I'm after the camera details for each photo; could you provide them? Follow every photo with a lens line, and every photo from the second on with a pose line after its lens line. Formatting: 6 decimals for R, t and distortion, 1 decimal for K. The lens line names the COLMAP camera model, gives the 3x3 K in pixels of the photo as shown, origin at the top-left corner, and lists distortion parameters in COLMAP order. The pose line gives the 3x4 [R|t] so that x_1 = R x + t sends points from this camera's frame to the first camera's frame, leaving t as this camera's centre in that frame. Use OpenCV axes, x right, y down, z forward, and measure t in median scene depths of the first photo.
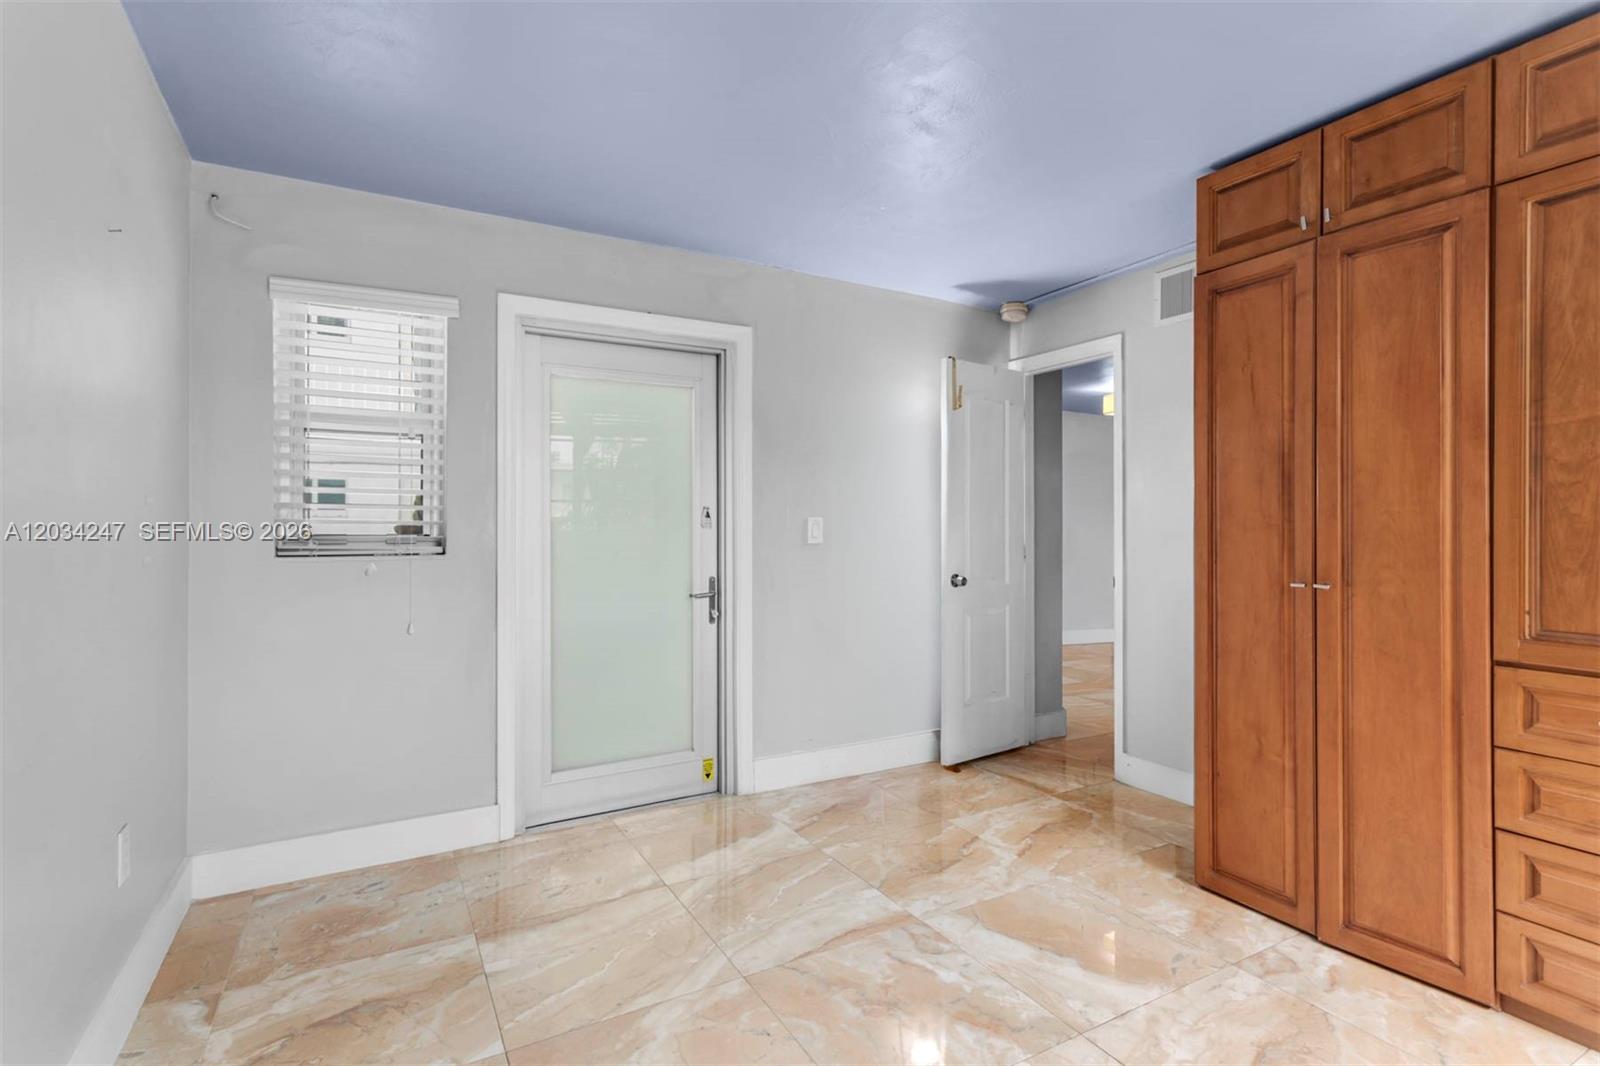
lens RADIAL K [[761.8, 0, 798.6], [0, 761.8, 533.0], [0, 0, 1]] dist [-0.000304, 0.000720]
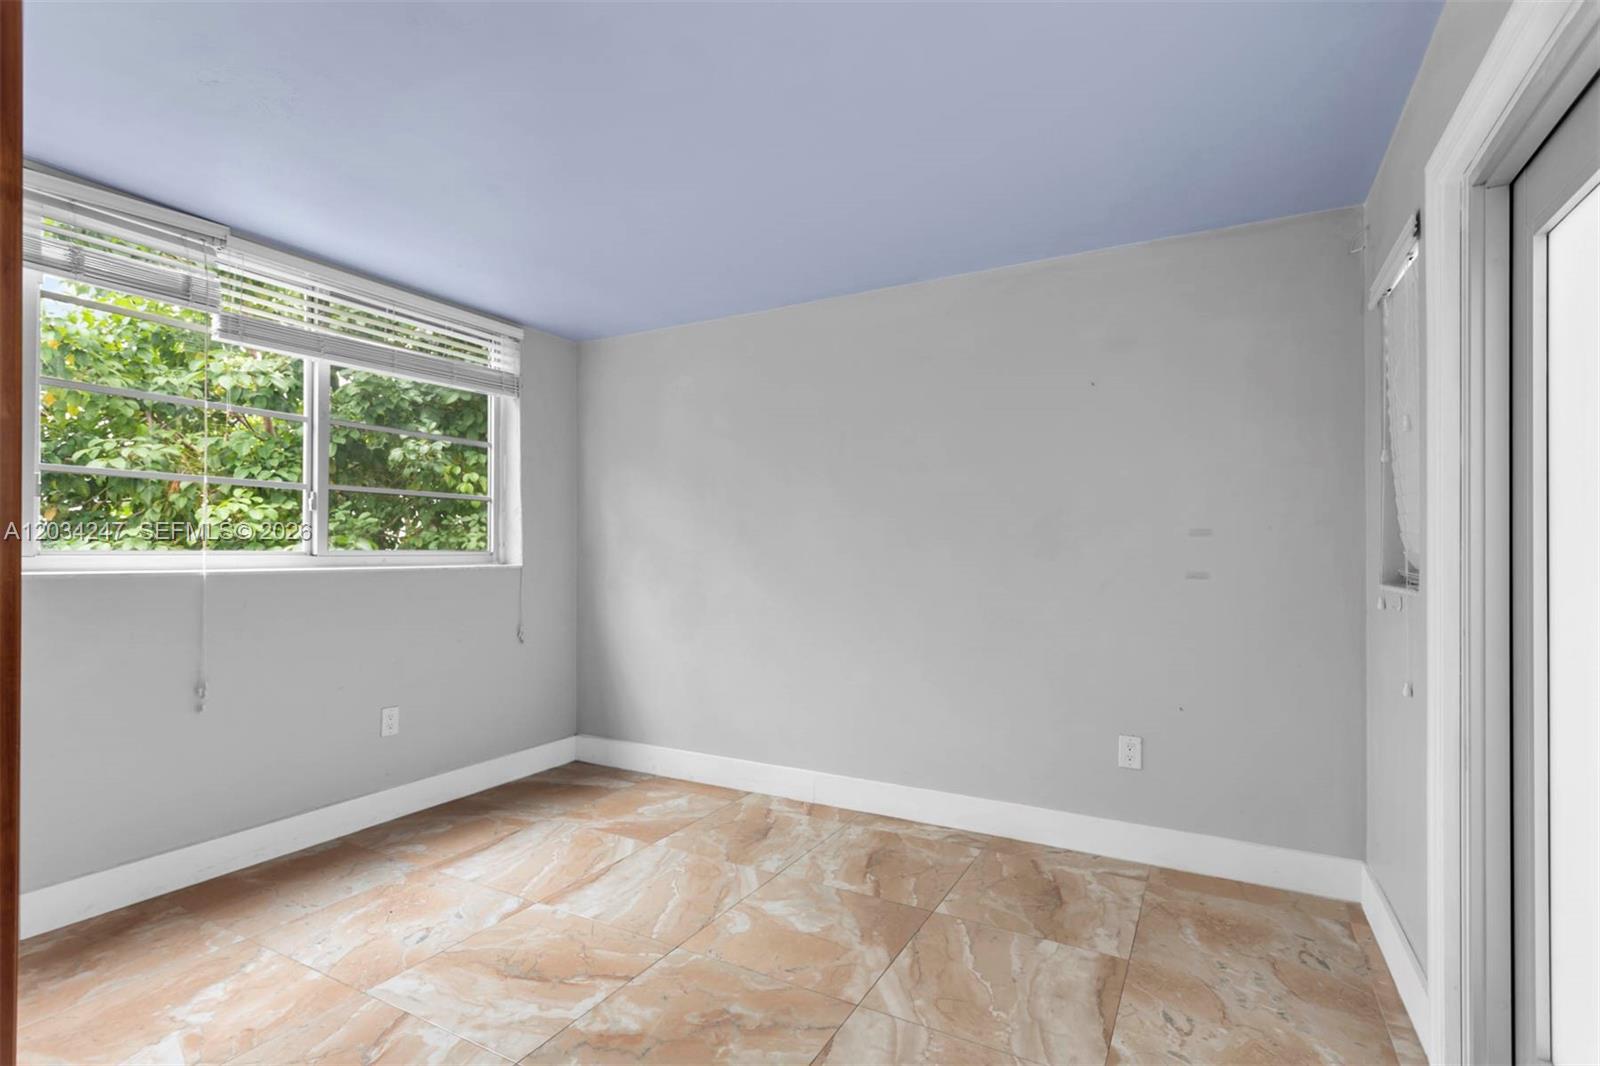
lens RADIAL K [[761.8, 0, 798.2], [0, 761.8, 539.0], [0, 0, 1]] dist [-0.000304, 0.000720]
pose [[-0.850472, -0.008568, -0.525950, 0.521208], [-0.005193, 0.999955, -0.007893, -0.014397], [0.525994, -0.003982, -0.850479, 1.811865]]
